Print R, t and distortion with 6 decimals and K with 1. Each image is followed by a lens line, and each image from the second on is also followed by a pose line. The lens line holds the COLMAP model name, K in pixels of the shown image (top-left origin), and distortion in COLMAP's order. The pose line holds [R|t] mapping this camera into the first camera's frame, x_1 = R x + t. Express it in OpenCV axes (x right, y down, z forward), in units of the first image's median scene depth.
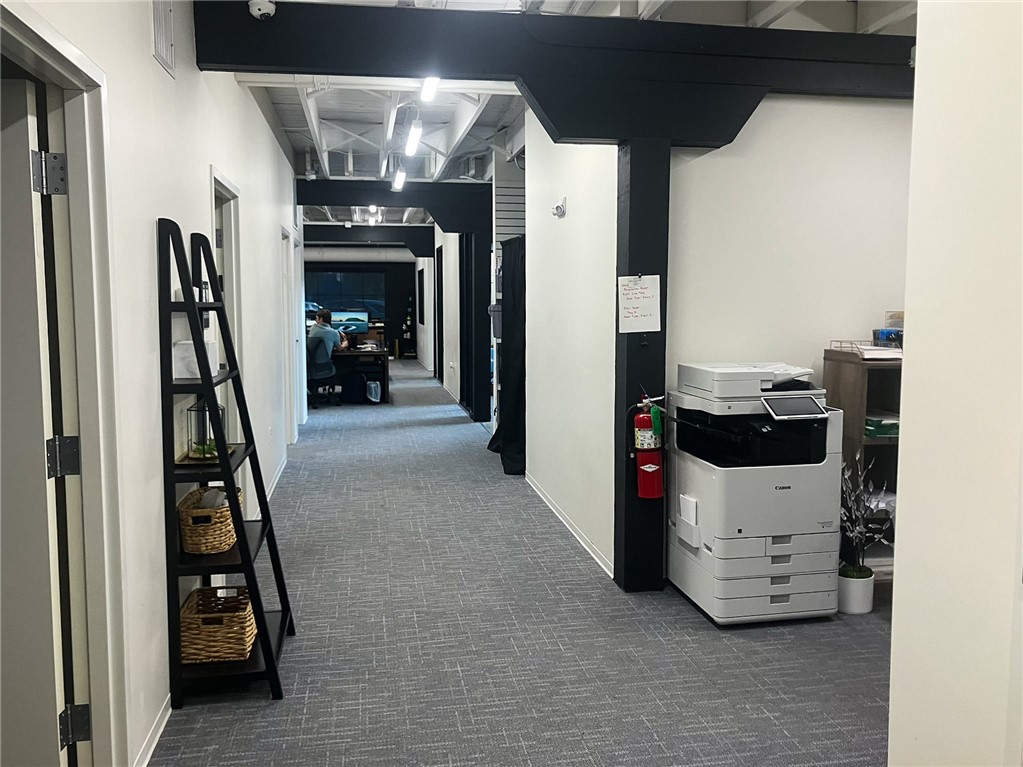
lens RADIAL K [[849.3, 0, 514.4], [0, 849.3, 380.1], [0, 0, 1]] dist [0.002418, 0.000148]
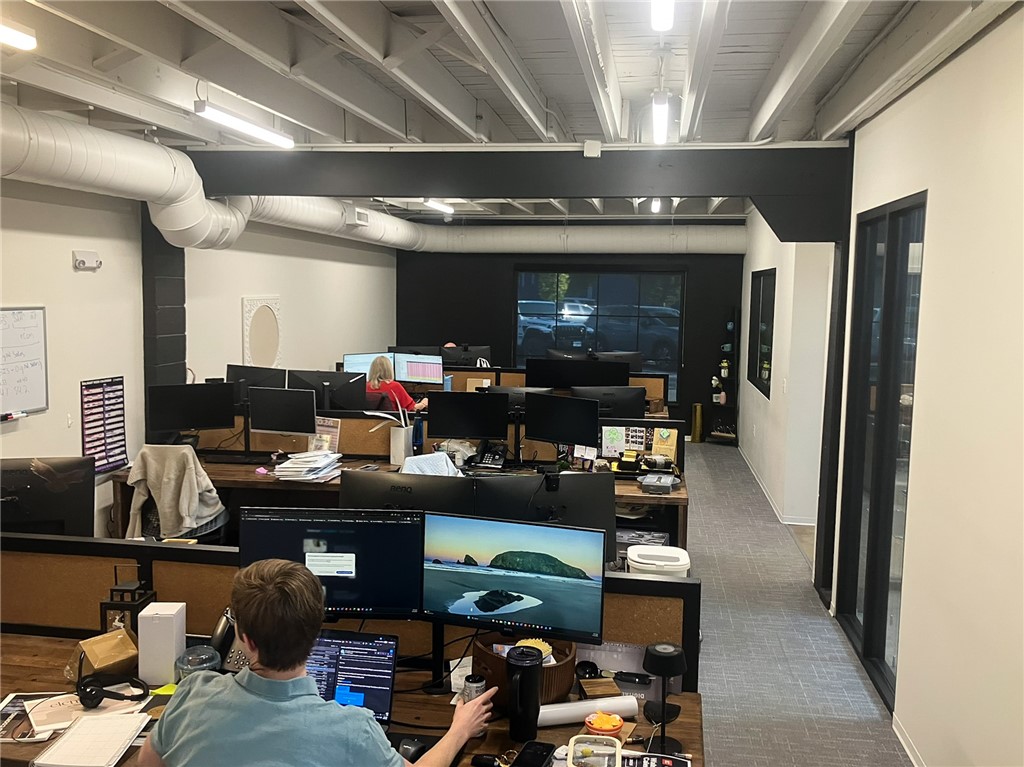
lens RADIAL K [[850.1, 0, 515.5], [0, 850.1, 383.9], [0, 0, 1]] dist [0.002418, 0.000148]
pose [[0.945062, 0.051396, -0.322824, -0.078371], [-0.046121, 0.998648, 0.023972, -0.067856], [0.323620, -0.007766, 0.946155, 0.481777]]
